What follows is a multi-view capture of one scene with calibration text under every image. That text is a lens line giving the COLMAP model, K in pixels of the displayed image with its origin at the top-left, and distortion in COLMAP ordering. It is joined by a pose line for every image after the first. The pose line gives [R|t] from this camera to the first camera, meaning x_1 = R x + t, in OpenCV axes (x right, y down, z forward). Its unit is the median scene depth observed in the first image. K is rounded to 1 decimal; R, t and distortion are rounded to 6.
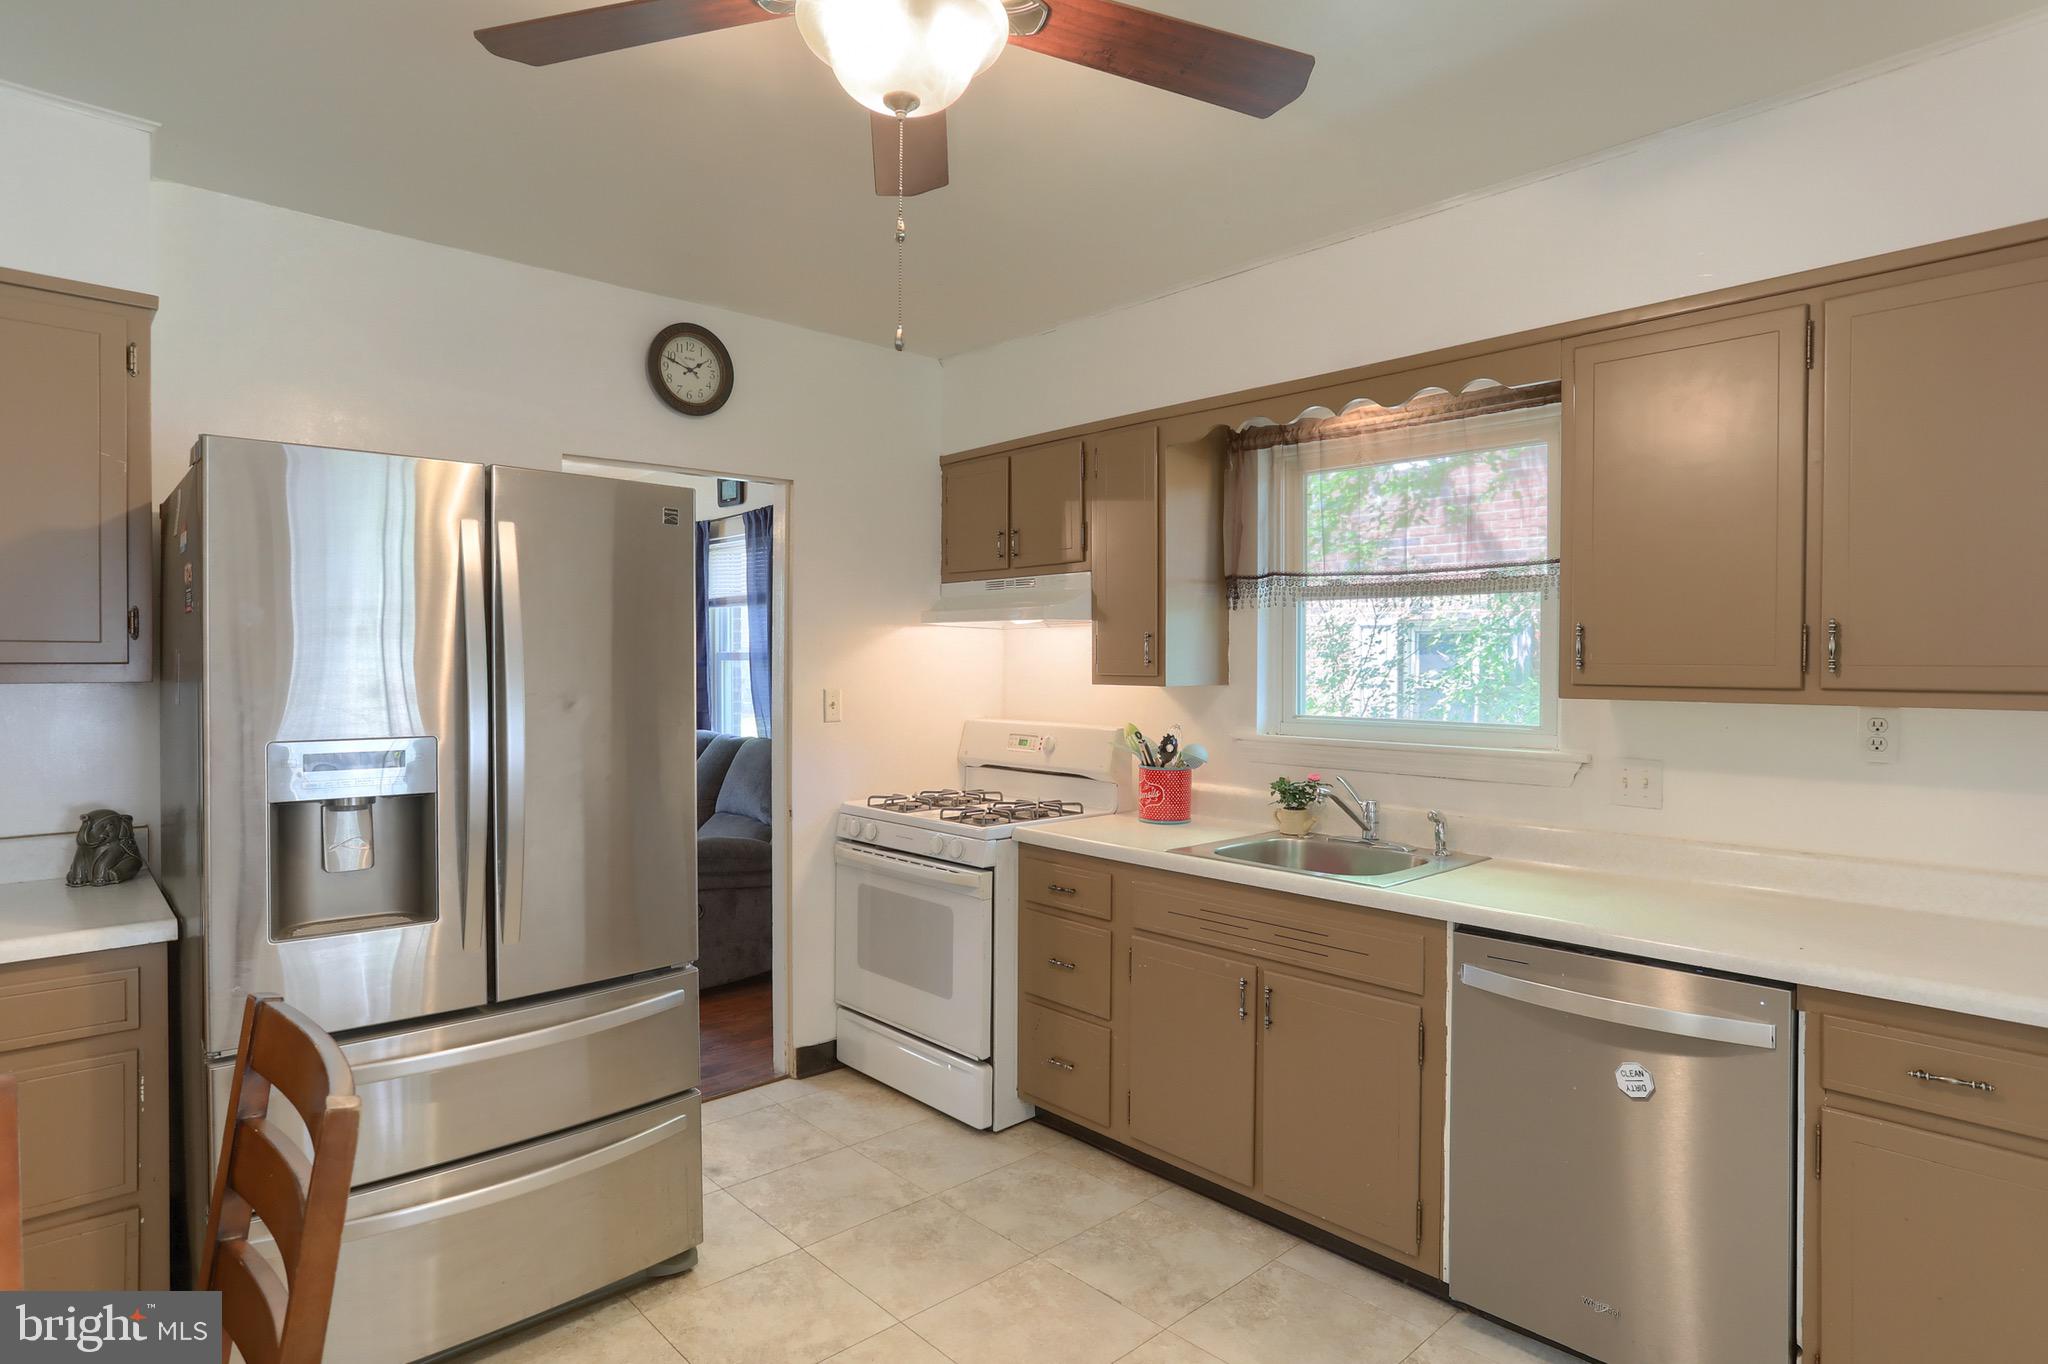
lens RADIAL K [[1106.9, 0, 1024.7], [0, 1106.9, 676.4], [0, 0, 1]] dist [-0.039254, 0.015714]
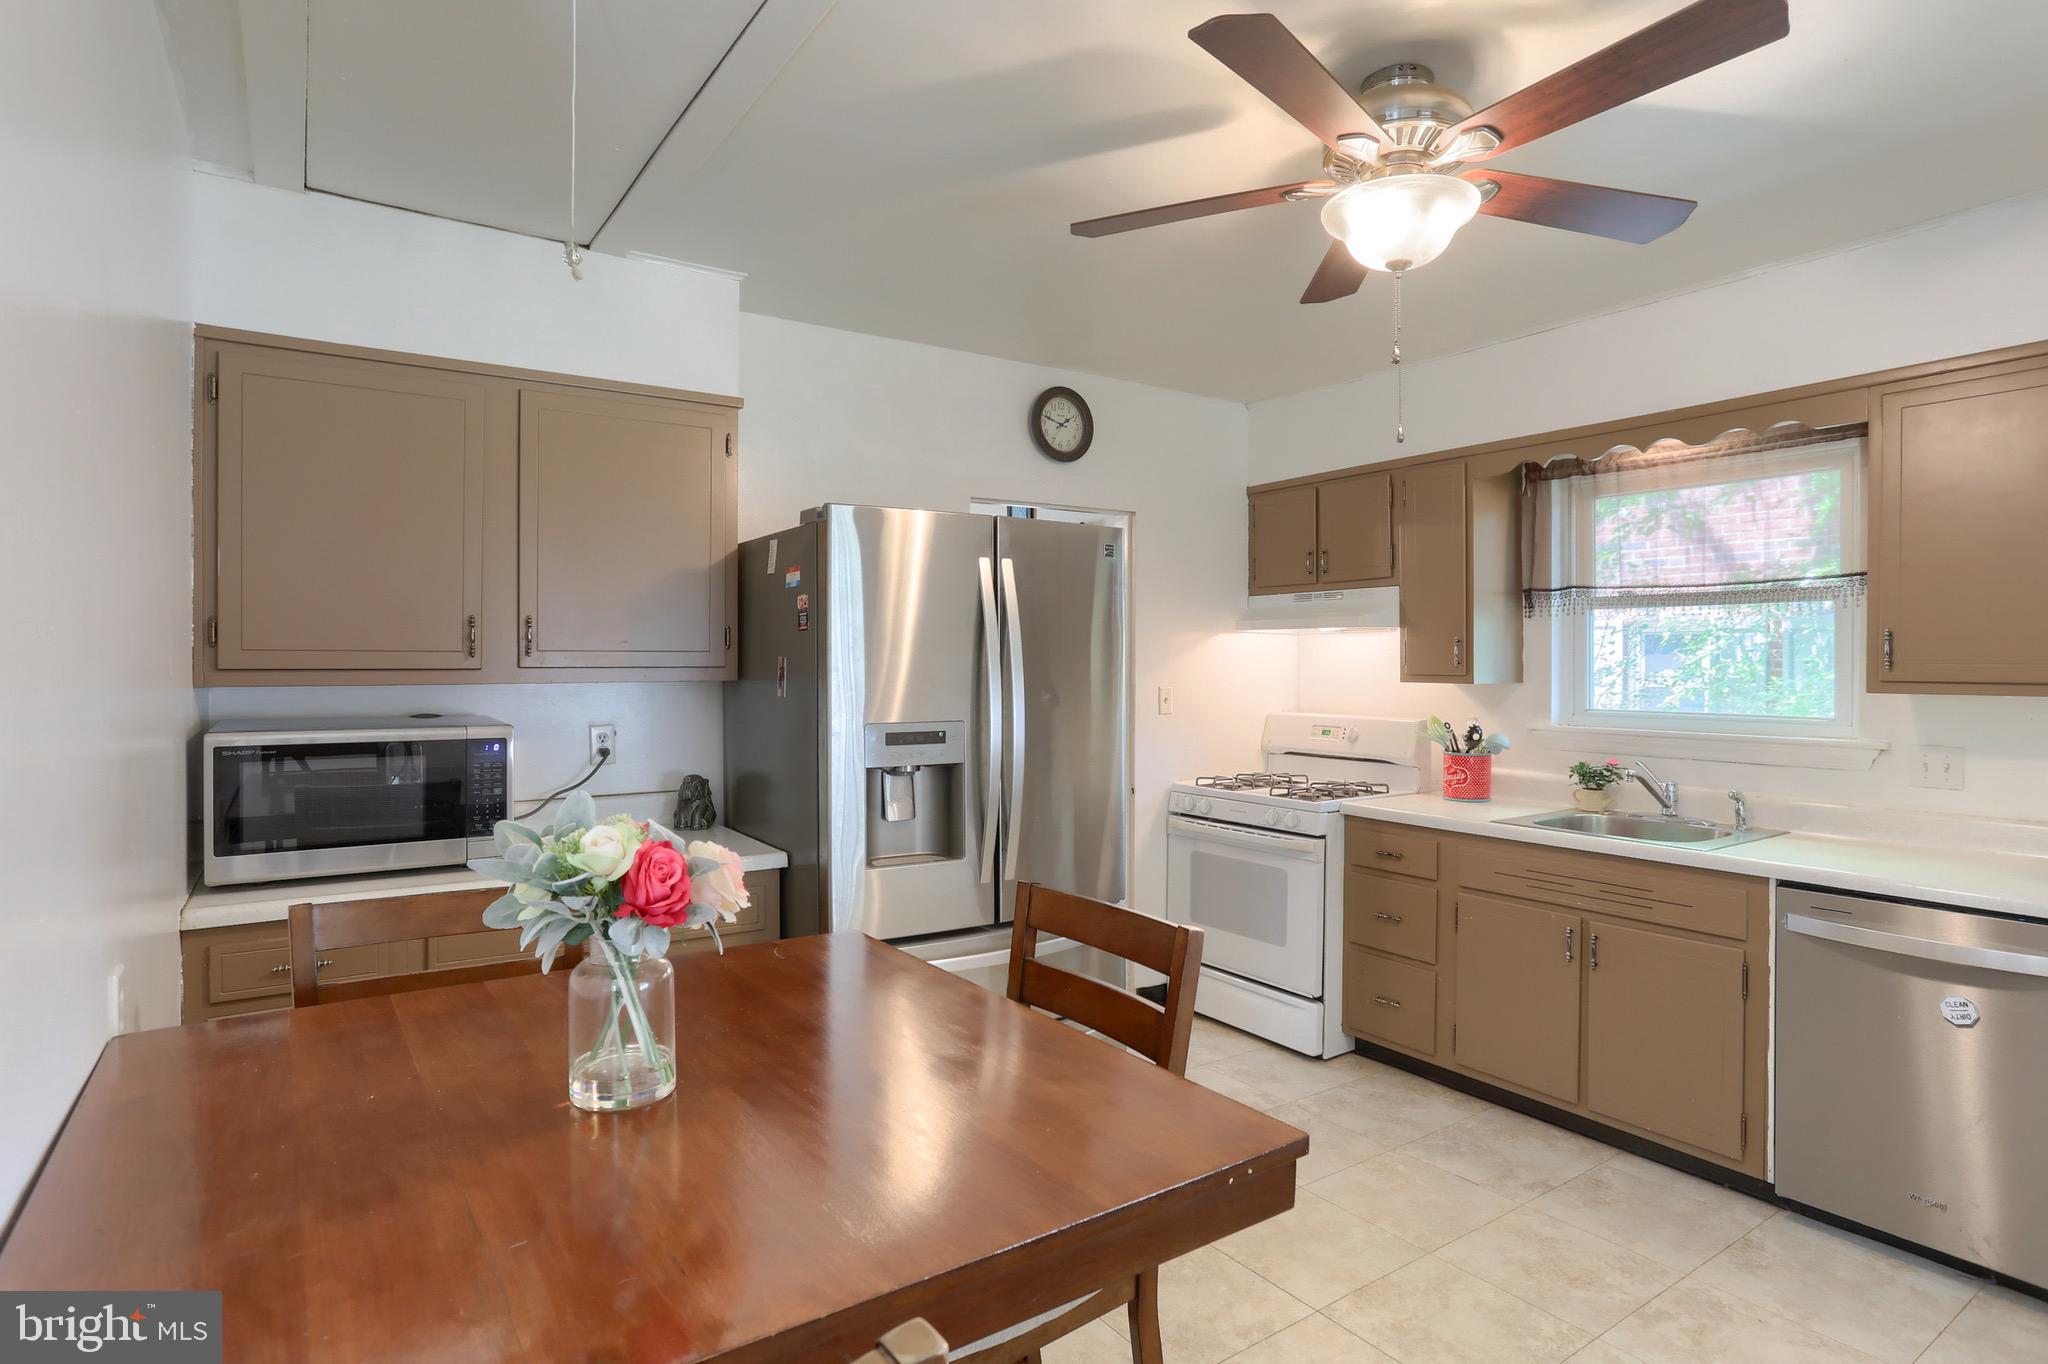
lens RADIAL K [[1063.9, 0, 1021.8], [0, 1063.9, 670.1], [0, 0, 1]] dist [-0.053350, 0.024381]
pose [[0.987490, -0.002488, -0.157665, -0.192658], [0.001558, 0.999981, -0.006022, 0.000437], [0.157676, 0.005701, 0.987474, -0.200327]]
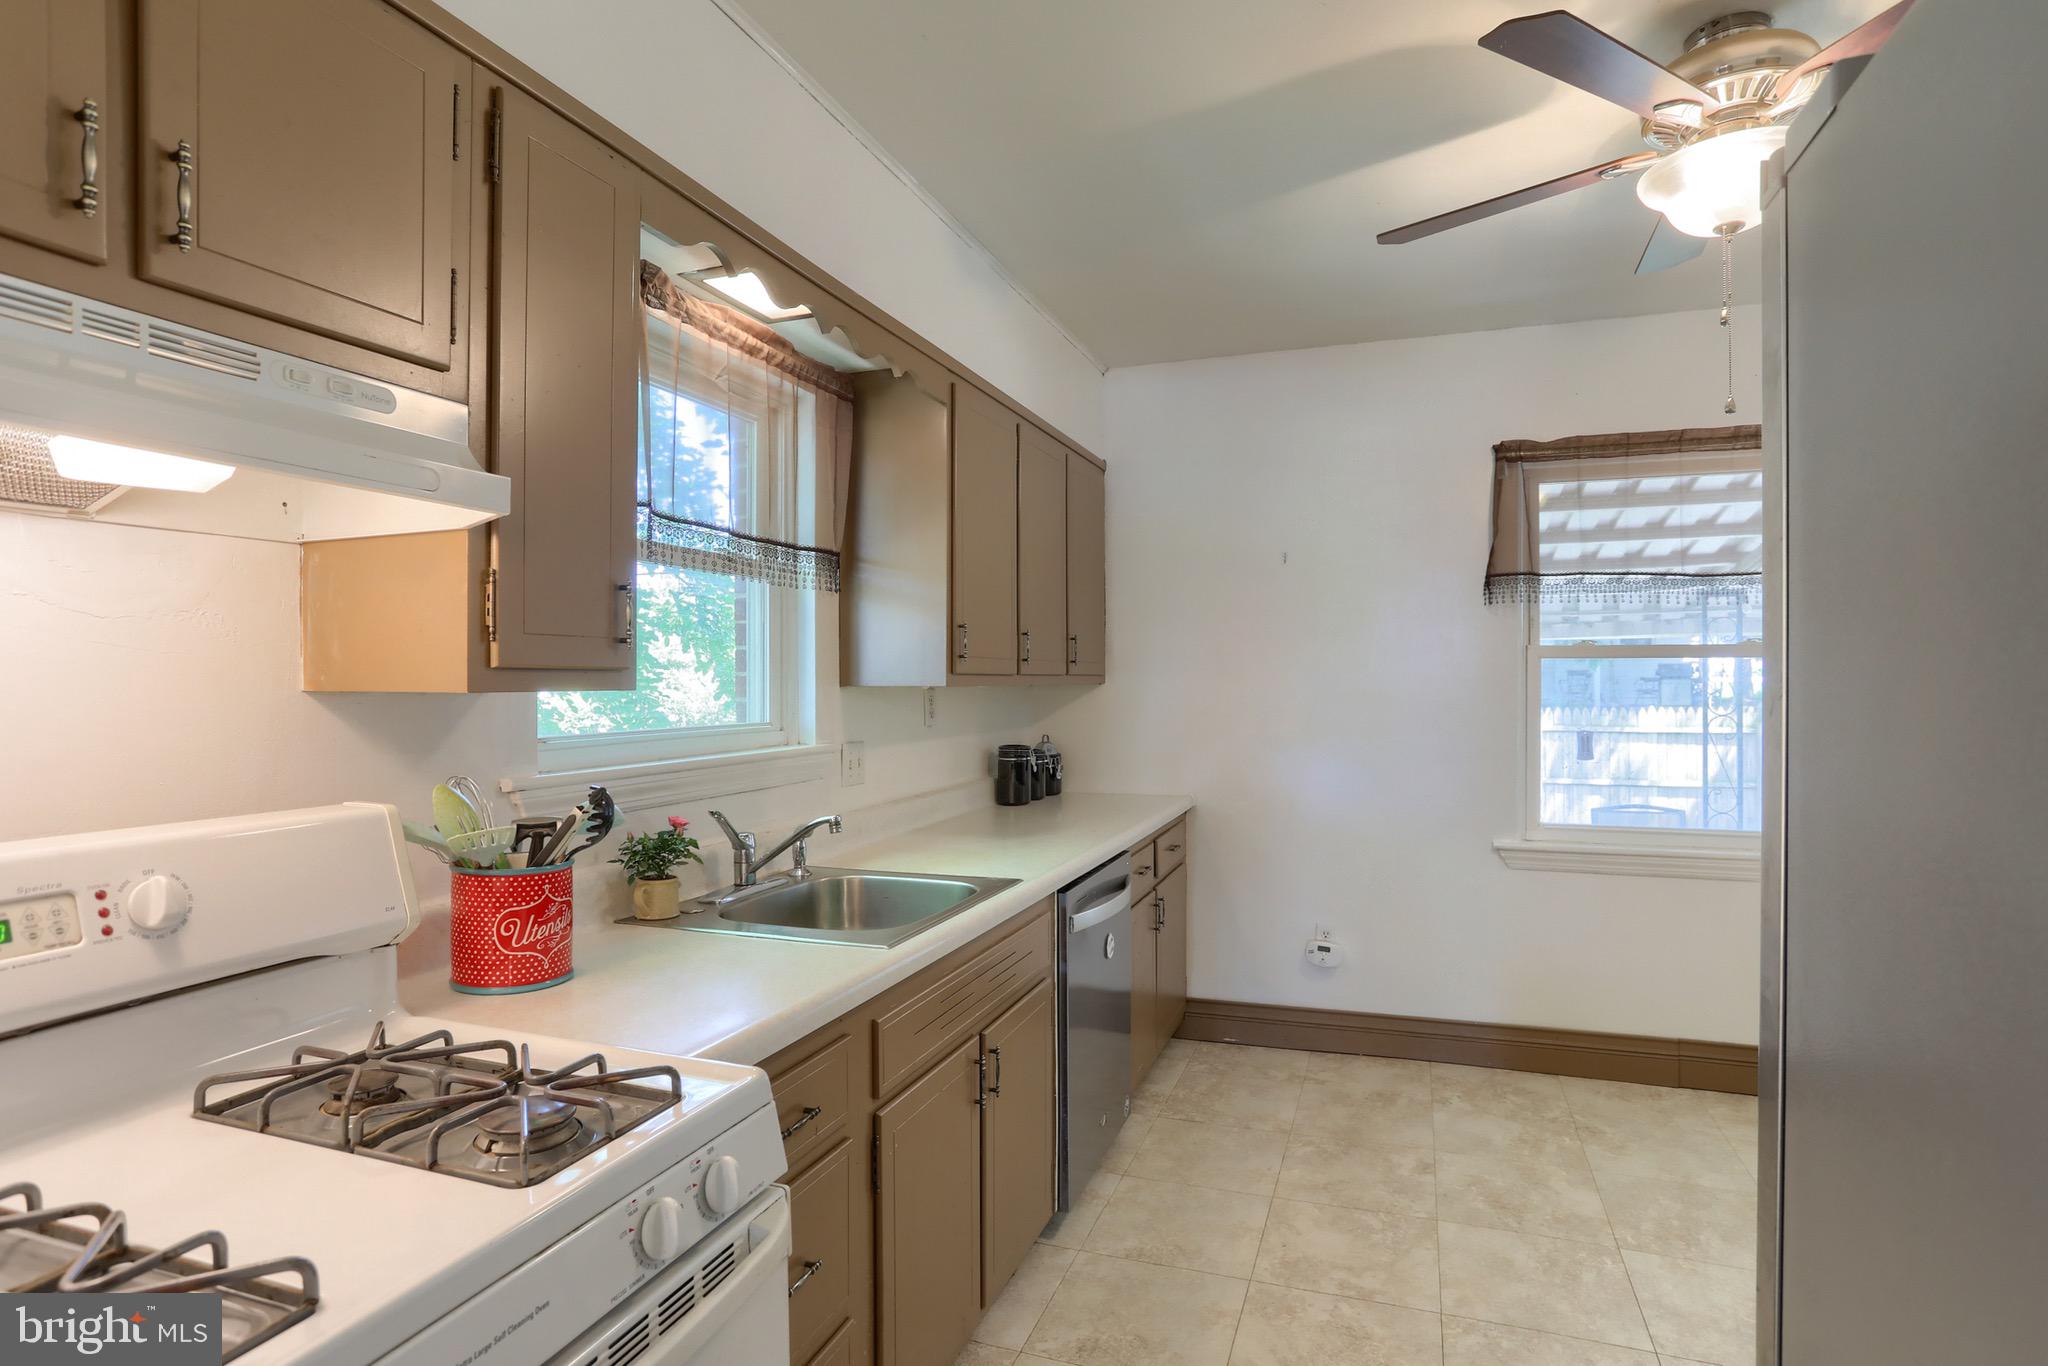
lens RADIAL K [[1063.9, 0, 1012.4], [0, 1063.9, 677.9], [0, 0, 1]] dist [-0.053350, 0.024381]
pose [[-0.448209, -0.003840, 0.893921, -0.438381], [0.012687, 0.999863, 0.010657, 0.000751], [-0.893839, 0.016118, -0.448099, 1.207701]]
